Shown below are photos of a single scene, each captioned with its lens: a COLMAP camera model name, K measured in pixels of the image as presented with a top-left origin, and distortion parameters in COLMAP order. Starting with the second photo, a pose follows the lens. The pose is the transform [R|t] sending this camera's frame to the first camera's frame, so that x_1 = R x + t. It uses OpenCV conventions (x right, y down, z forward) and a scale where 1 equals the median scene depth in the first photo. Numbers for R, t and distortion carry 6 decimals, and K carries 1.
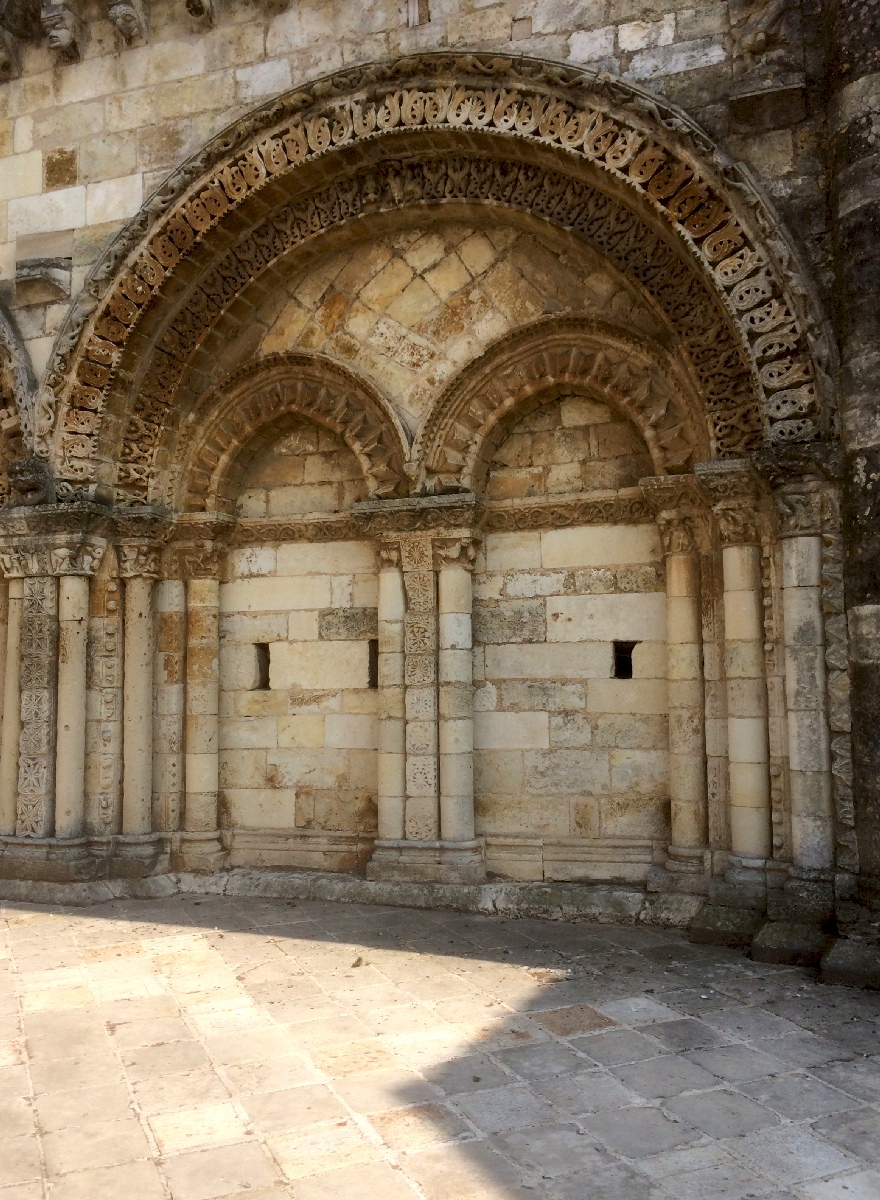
lens RADIAL K [[1057.5, 0, 446.7], [0, 1057.5, 594.3], [0, 0, 1]] dist [0.057462, -0.045566]
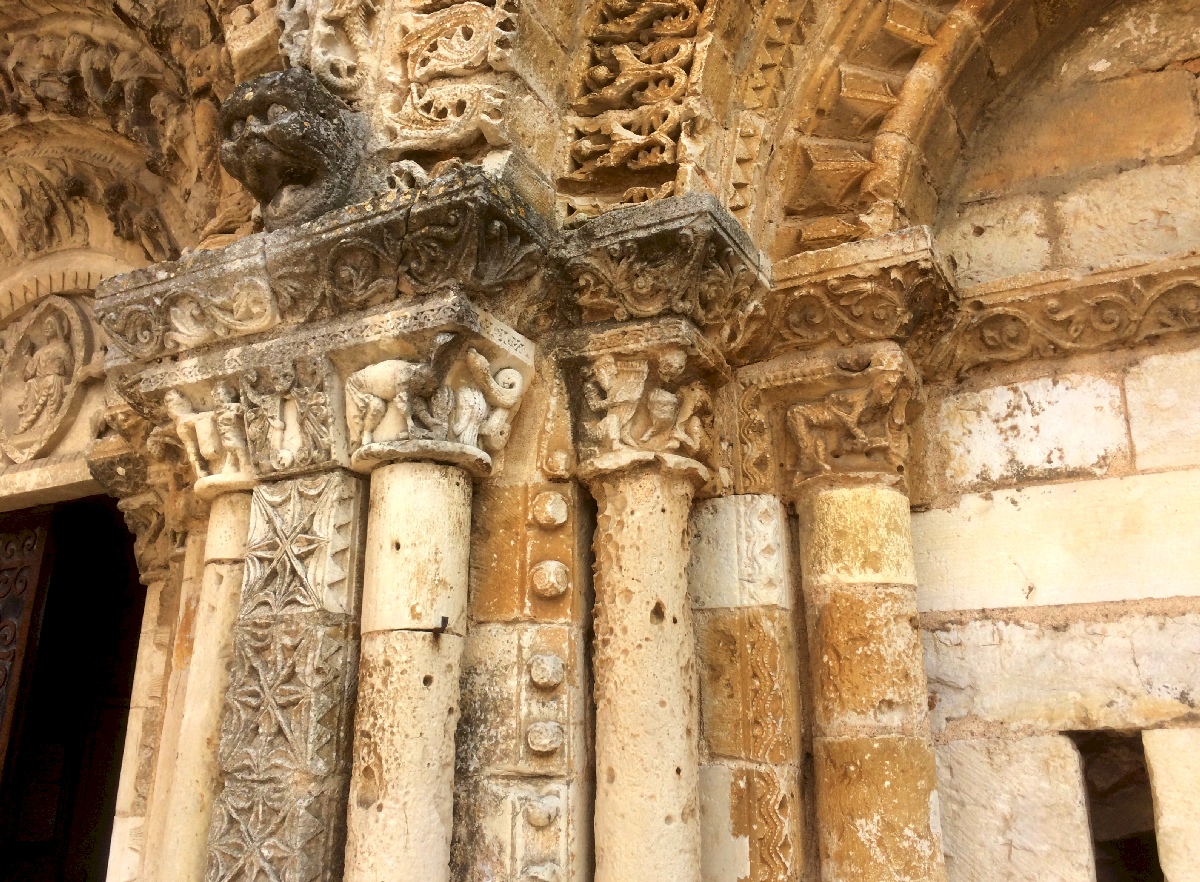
lens RADIAL K [[1057.5, 0, 611.1], [0, 1057.5, 432.3], [0, 0, 1]] dist [0.057462, -0.045566]
pose [[0.988259, -0.034741, -0.148785, -0.260831], [0.000997, 0.975251, -0.221100, 0.034045], [0.152784, 0.218356, 0.963835, 0.742017]]
